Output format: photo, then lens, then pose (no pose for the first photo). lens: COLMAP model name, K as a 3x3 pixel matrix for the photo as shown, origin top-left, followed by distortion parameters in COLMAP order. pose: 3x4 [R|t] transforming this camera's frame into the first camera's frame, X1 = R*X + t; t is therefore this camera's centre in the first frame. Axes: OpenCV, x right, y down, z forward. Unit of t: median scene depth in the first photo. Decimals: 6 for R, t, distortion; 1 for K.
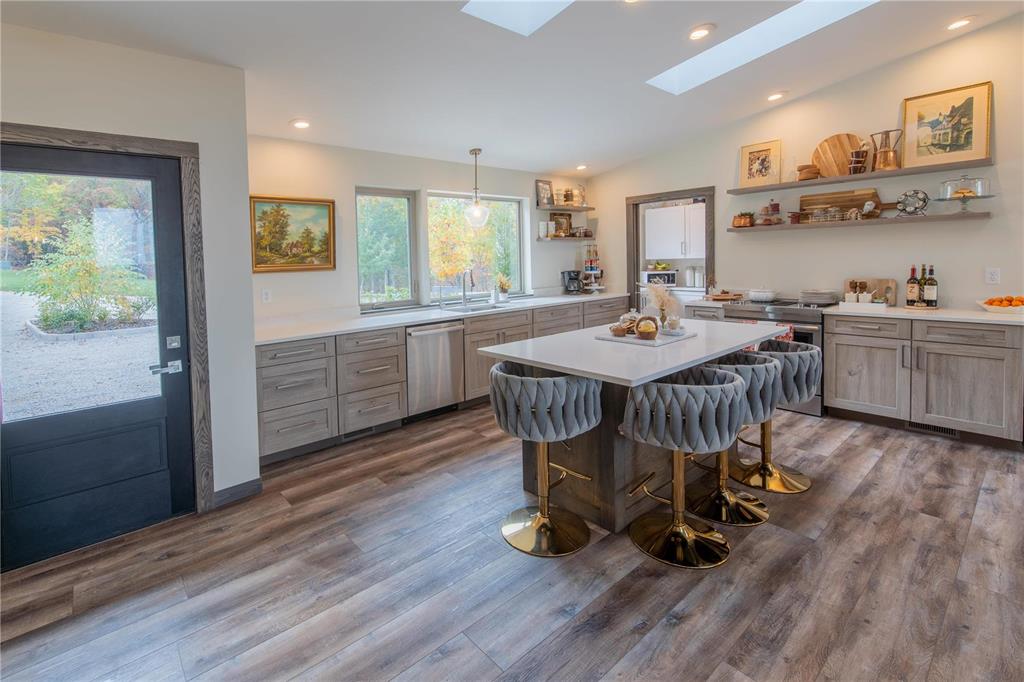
lens RADIAL K [[470.1, 0, 466.9], [0, 470.1, 272.8], [0, 0, 1]] dist [0.001633, -0.000535]
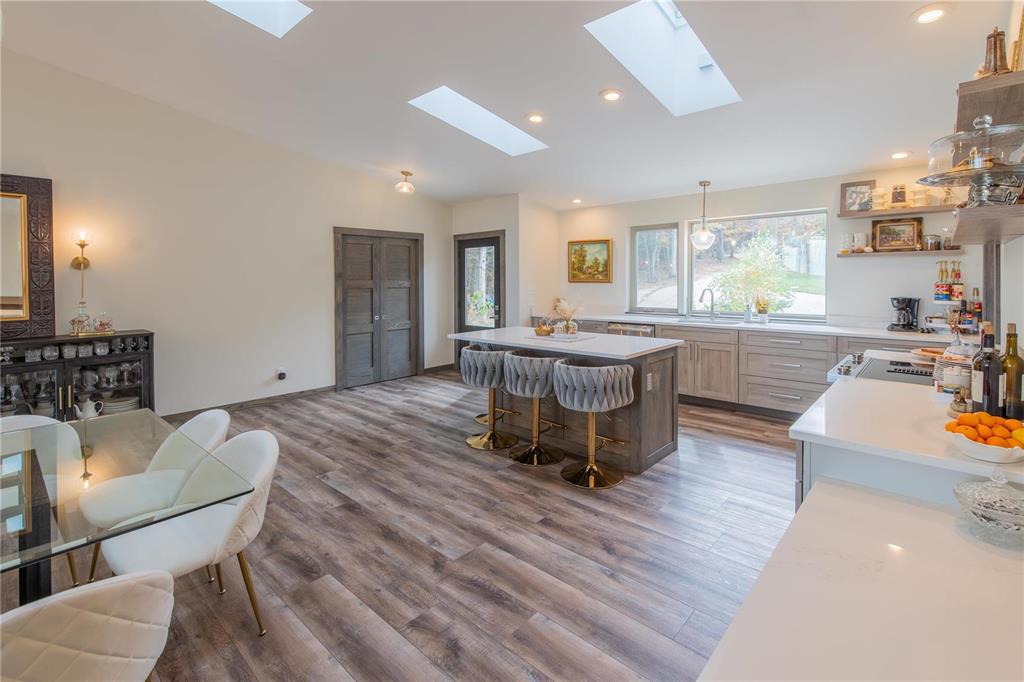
lens RADIAL K [[470.1, 0, 524.4], [0, 470.1, 286.3], [0, 0, 1]] dist [0.001633, -0.000535]
pose [[0.168084, 0.045740, -0.984711, 1.236615], [-0.028351, 0.998734, 0.041552, -0.052534], [0.985365, 0.020934, 0.169168, 0.456061]]
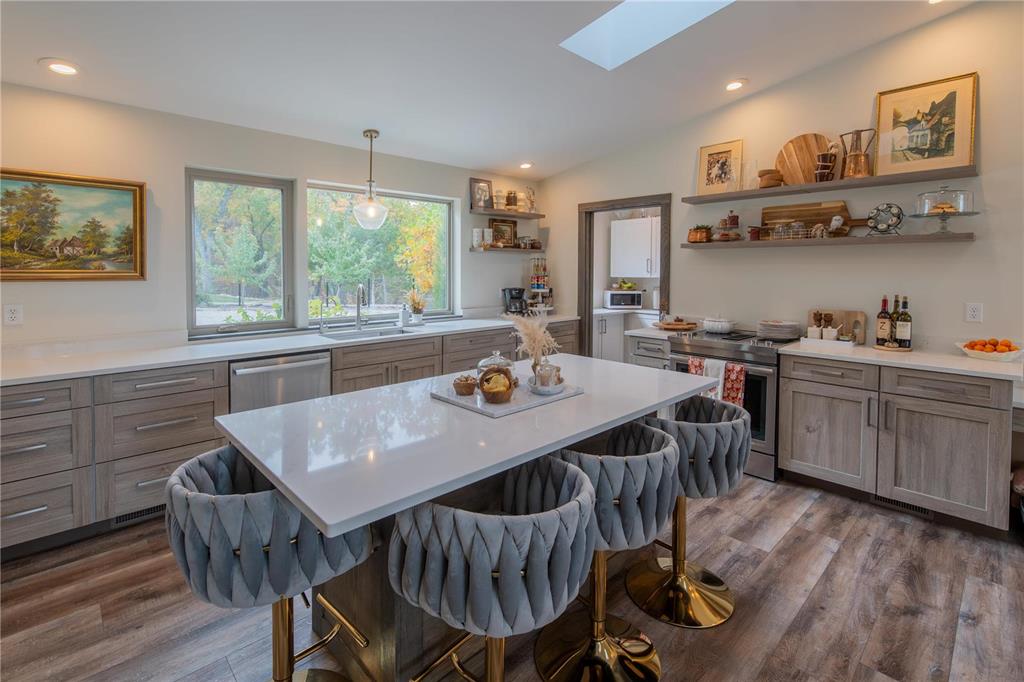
lens RADIAL K [[470.1, 0, 519.7], [0, 470.1, 278.8], [0, 0, 1]] dist [0.001633, -0.000535]
pose [[0.996056, 0.030675, 0.083261, 0.240142], [-0.029737, 0.999480, -0.012478, -0.015624], [-0.083601, 0.009953, 0.996450, 0.231117]]
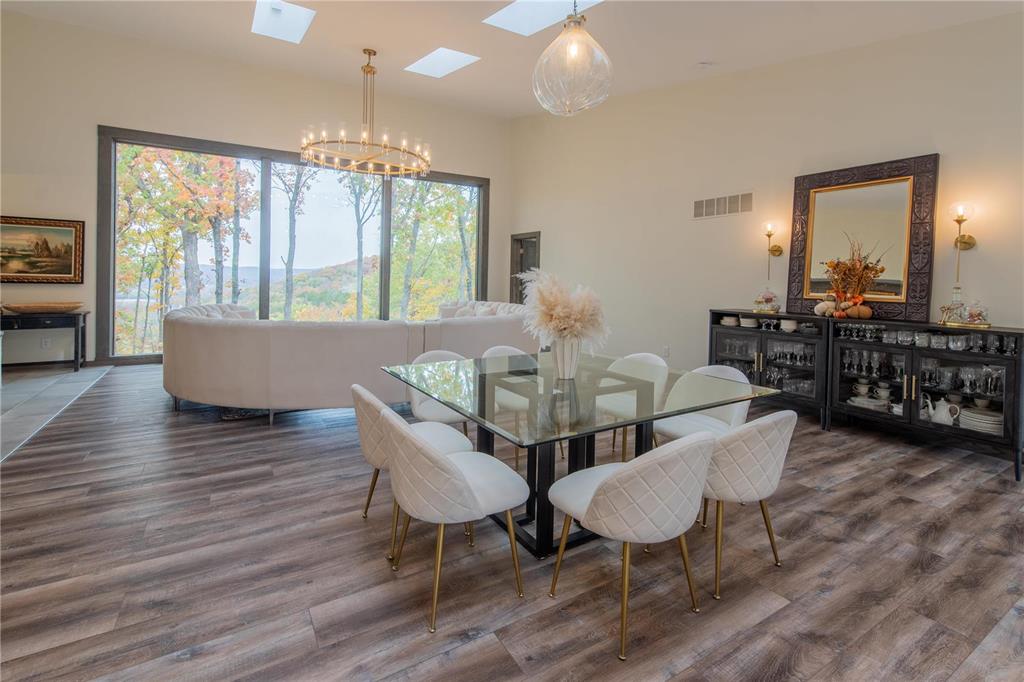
lens RADIAL K [[470.1, 0, 516.6], [0, 470.1, 285.7], [0, 0, 1]] dist [0.001633, -0.000535]
pose [[-0.991745, 0.013301, 0.127532, 0.790708], [0.019251, 0.998777, 0.045536, -0.009305], [-0.126770, 0.047615, -0.990789, 0.663268]]
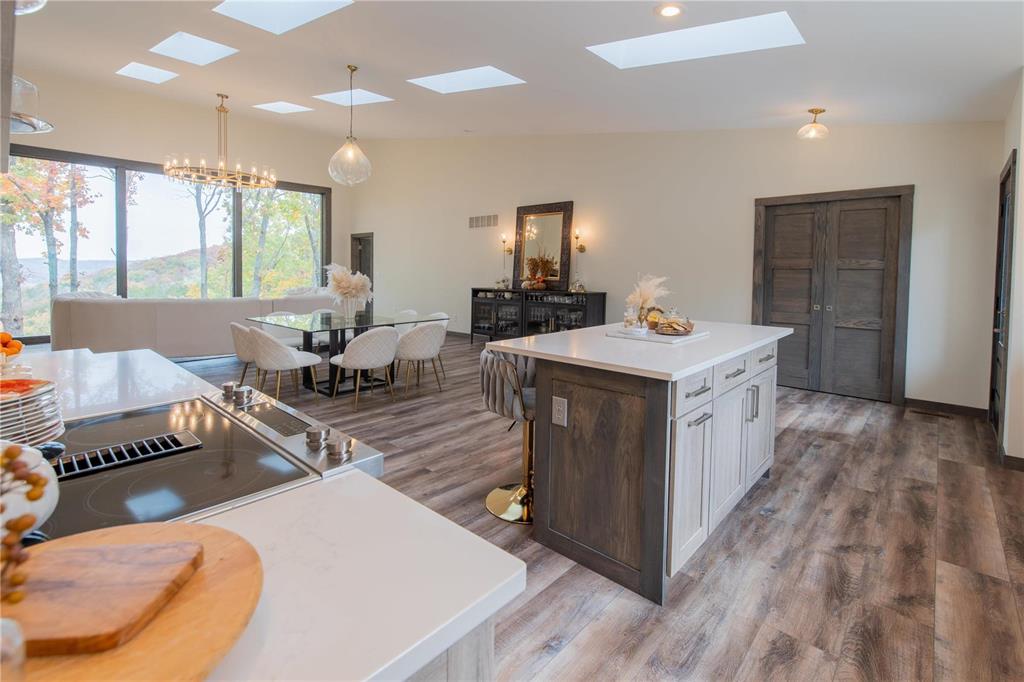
lens RADIAL K [[470.1, 0, 514.5], [0, 470.1, 284.8], [0, 0, 1]] dist [0.001633, -0.000535]
pose [[-0.989005, 0.027022, -0.145394, 0.558145], [0.017317, 0.997562, 0.067600, -0.022185], [0.146866, 0.064339, -0.987062, 1.317901]]
